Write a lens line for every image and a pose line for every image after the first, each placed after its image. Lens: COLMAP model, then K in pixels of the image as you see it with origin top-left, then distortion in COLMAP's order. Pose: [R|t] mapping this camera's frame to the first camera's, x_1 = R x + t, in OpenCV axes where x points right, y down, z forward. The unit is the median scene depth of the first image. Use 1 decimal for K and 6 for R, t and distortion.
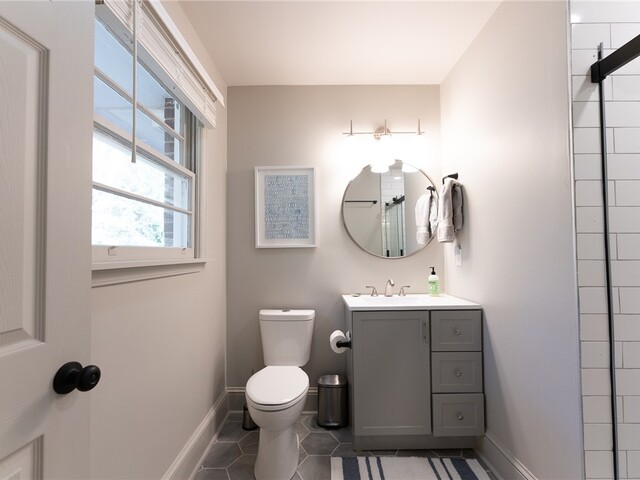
lens RADIAL K [[288.9, 0, 320.8], [0, 288.9, 243.7], [0, 0, 1]] dist [0.001226, -0.001356]
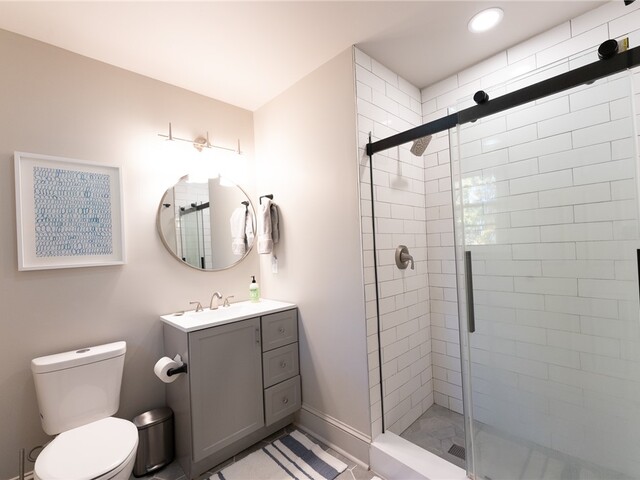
lens RADIAL K [[288.9, 0, 322.3], [0, 288.9, 241.5], [0, 0, 1]] dist [0.001226, -0.001356]
pose [[0.729625, -0.008254, 0.683798, -0.183278], [0.015972, 0.999860, -0.004974, -0.043333], [-0.683661, 0.014551, 0.729655, 0.008740]]
